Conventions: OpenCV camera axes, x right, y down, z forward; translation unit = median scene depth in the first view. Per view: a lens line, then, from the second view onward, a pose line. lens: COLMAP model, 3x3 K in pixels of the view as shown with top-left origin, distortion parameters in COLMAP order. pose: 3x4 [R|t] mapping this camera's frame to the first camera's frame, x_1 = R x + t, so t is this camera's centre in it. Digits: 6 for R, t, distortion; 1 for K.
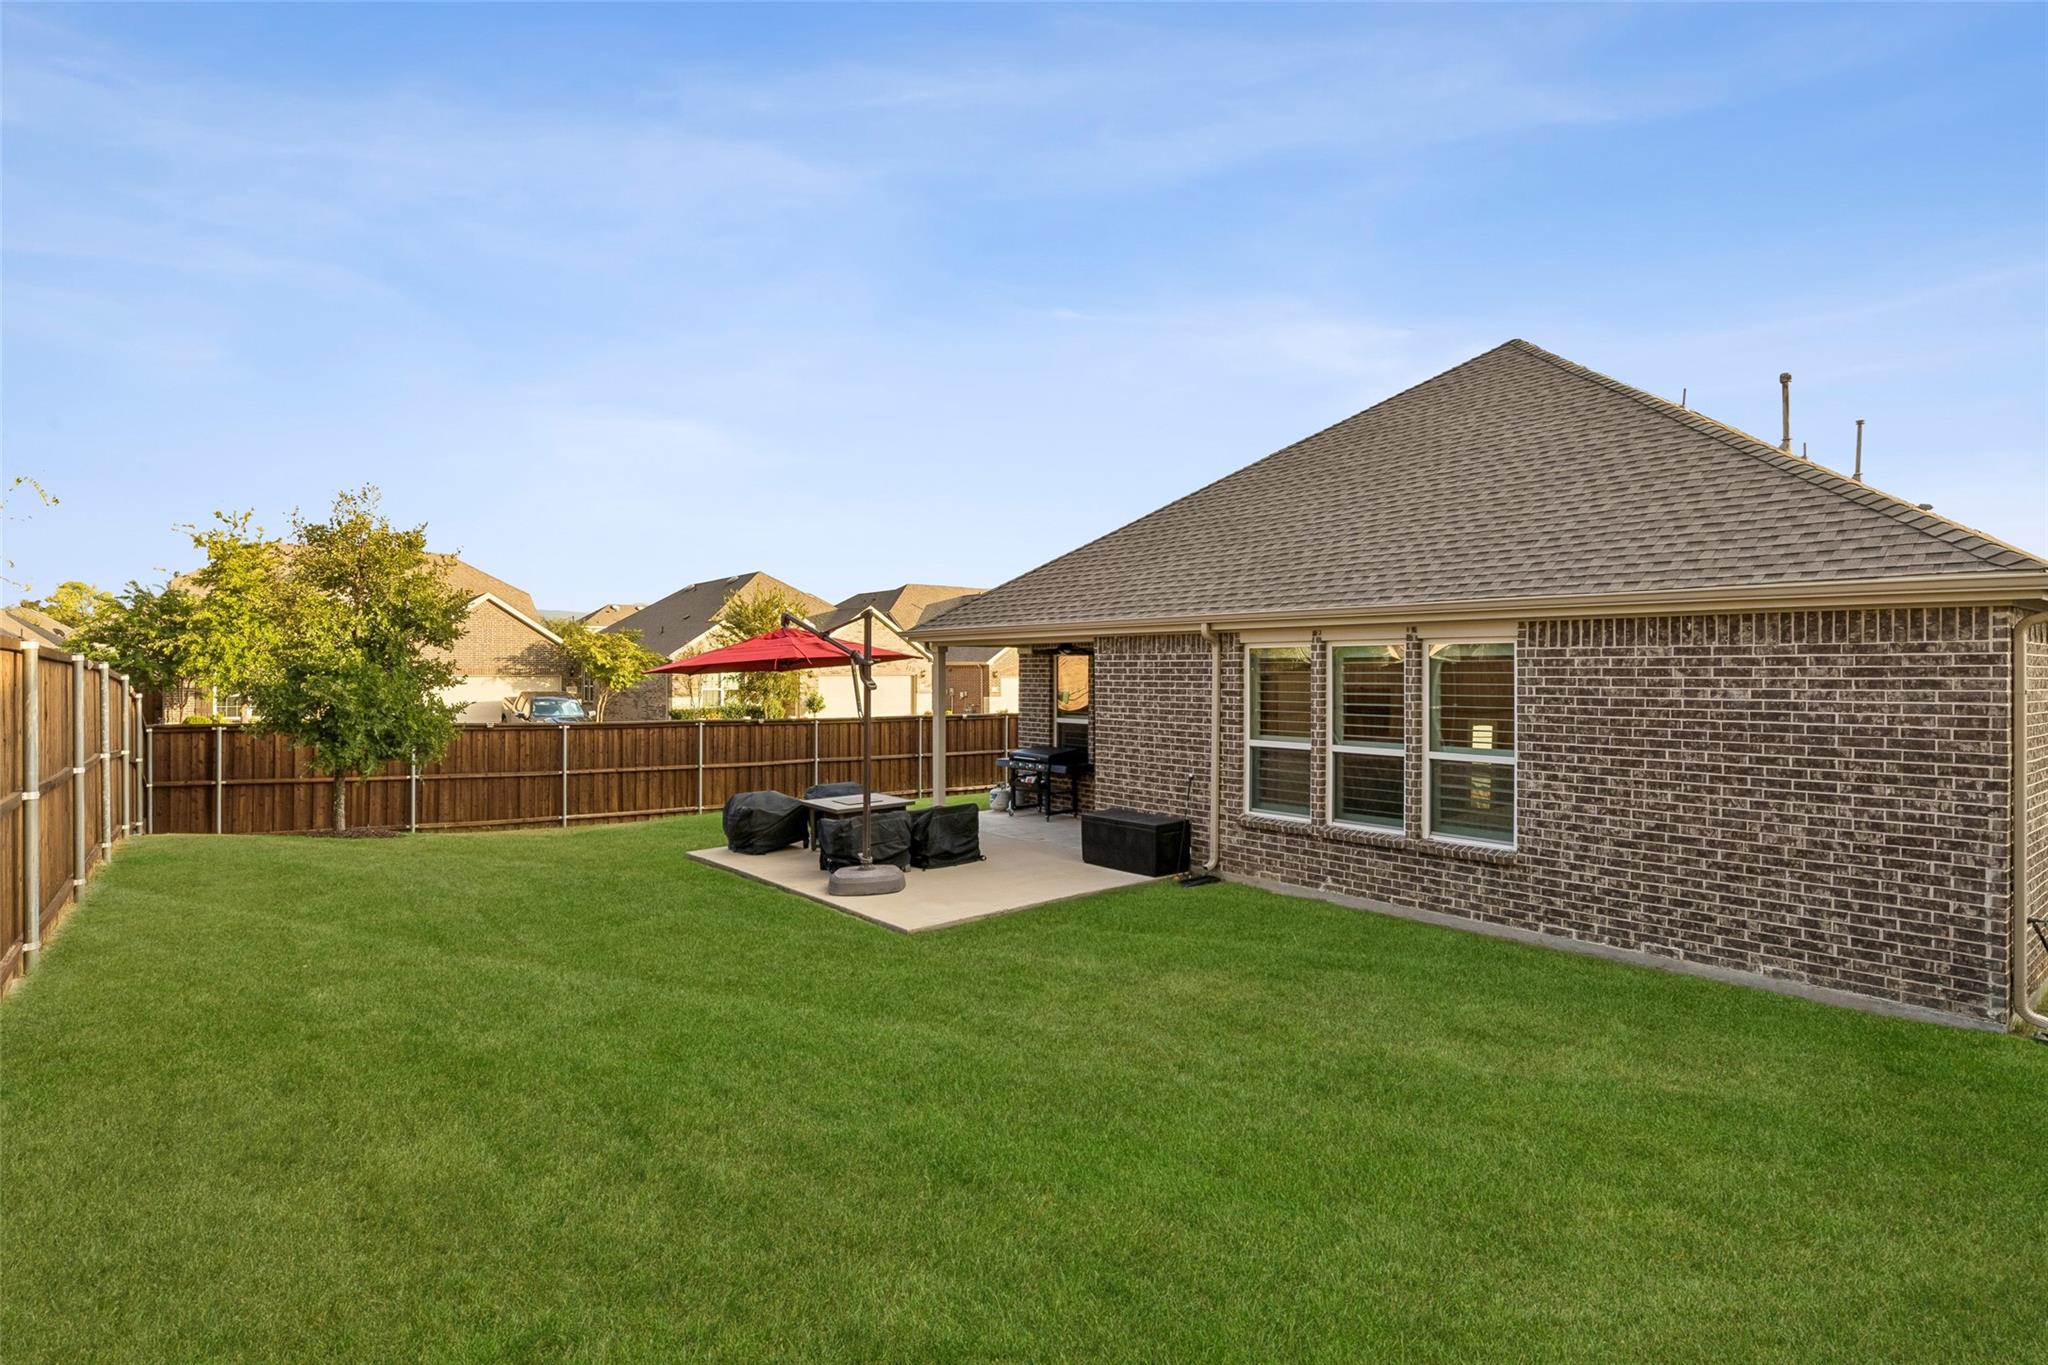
lens RADIAL K [[1065.1, 0, 1024.8], [0, 1065.1, 667.9], [0, 0, 1]] dist [0.003189, 0.000997]
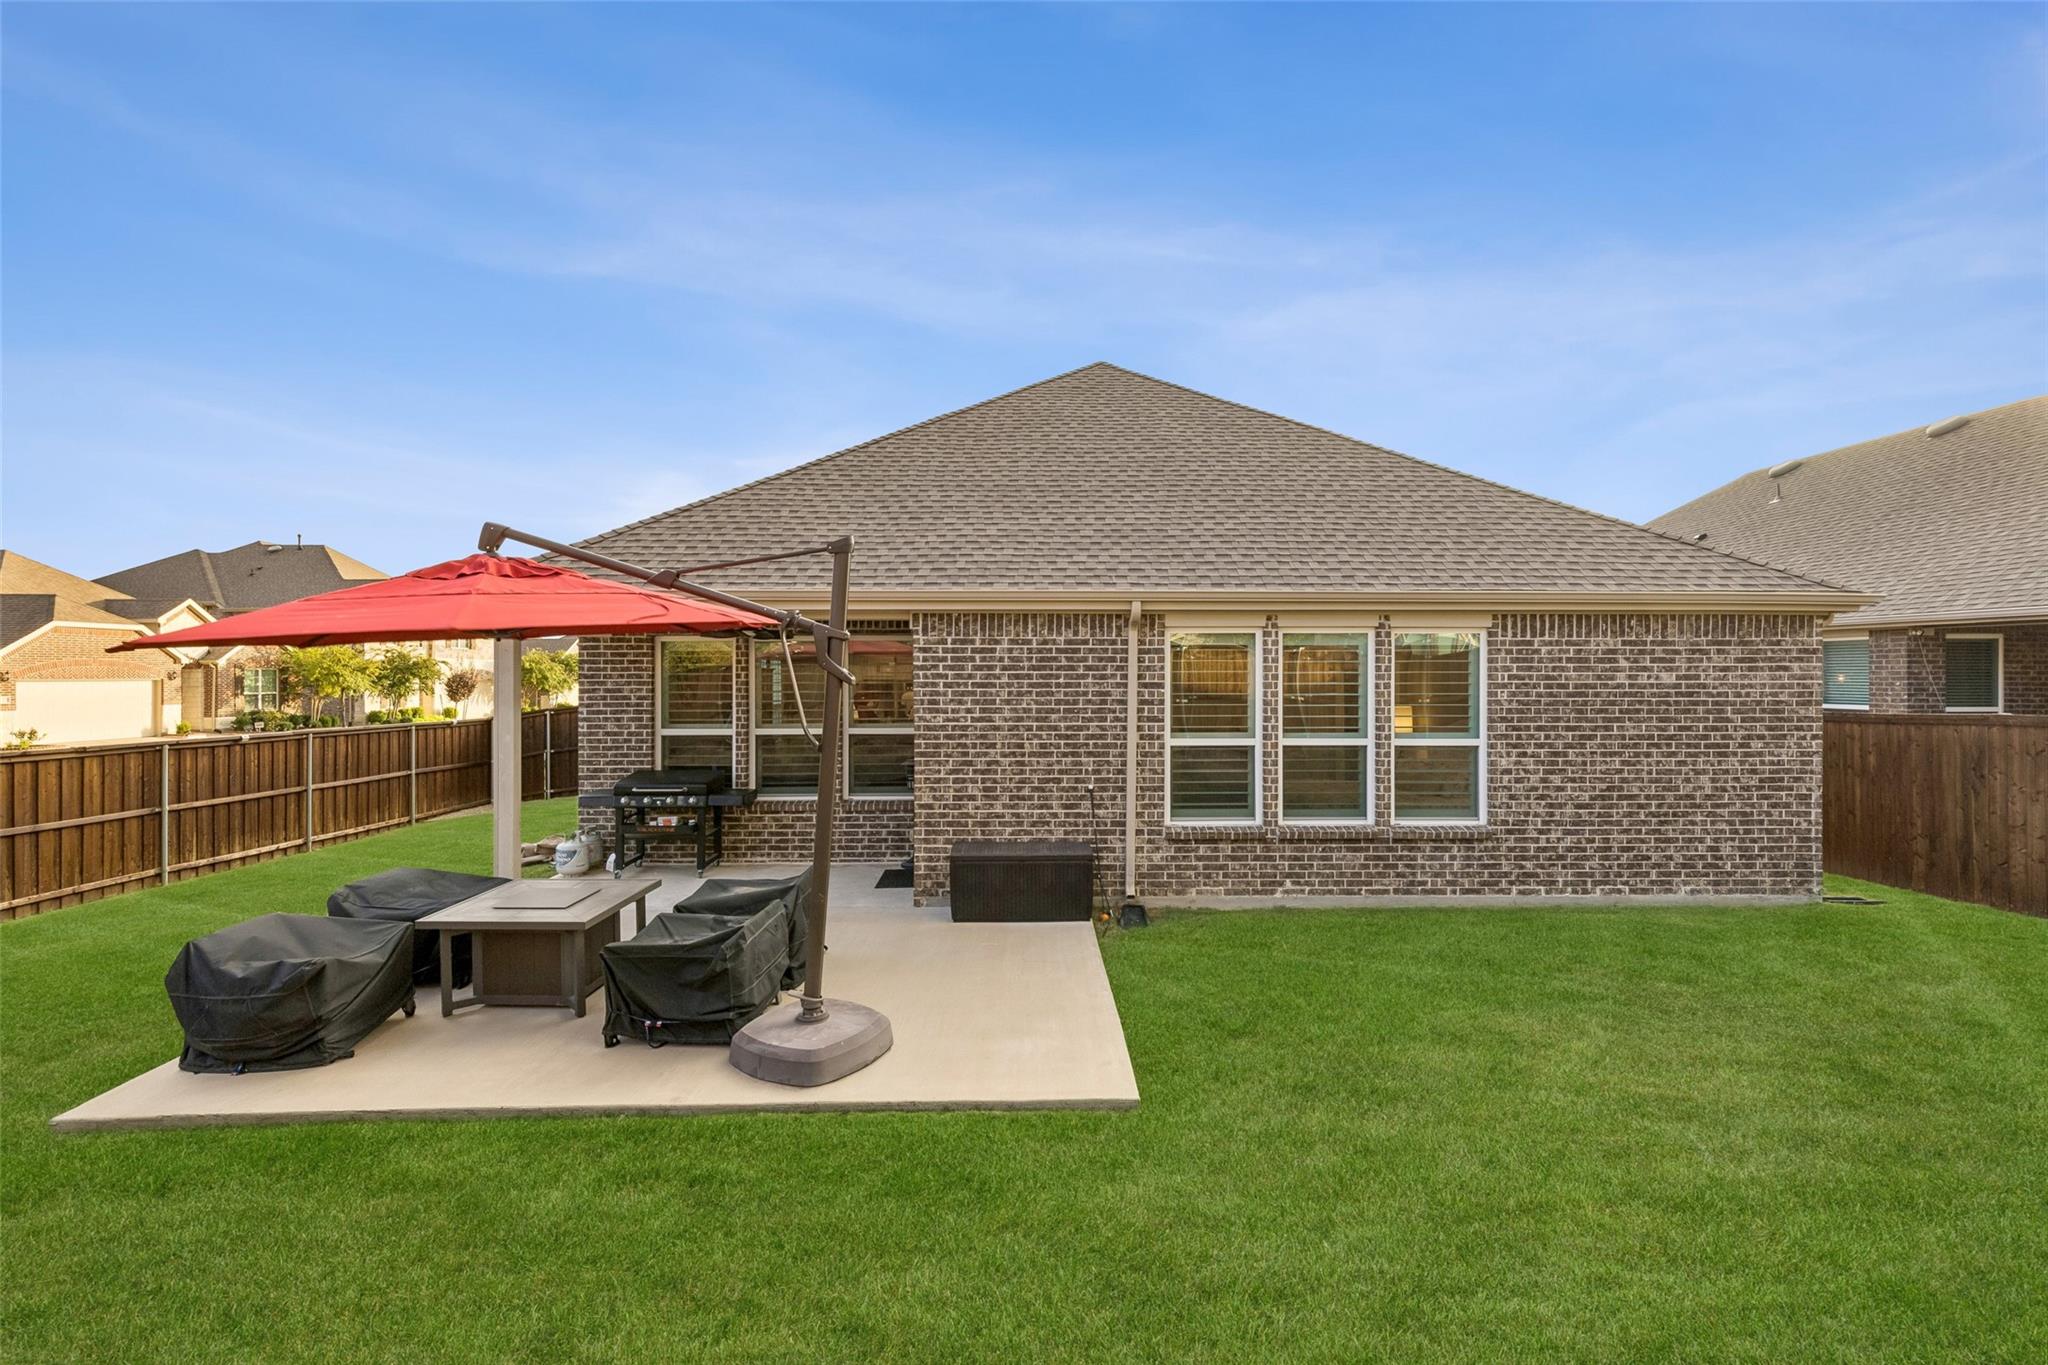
lens RADIAL K [[923.6, 0, 1048.9], [0, 923.6, 679.5], [0, 0, 1]] dist [0.013500, -0.000484]
pose [[0.602480, -0.002451, 0.798130, -0.600096], [-0.001962, 0.999988, 0.004552, 0.021492], [-0.798131, -0.004309, 0.602468, 0.840265]]
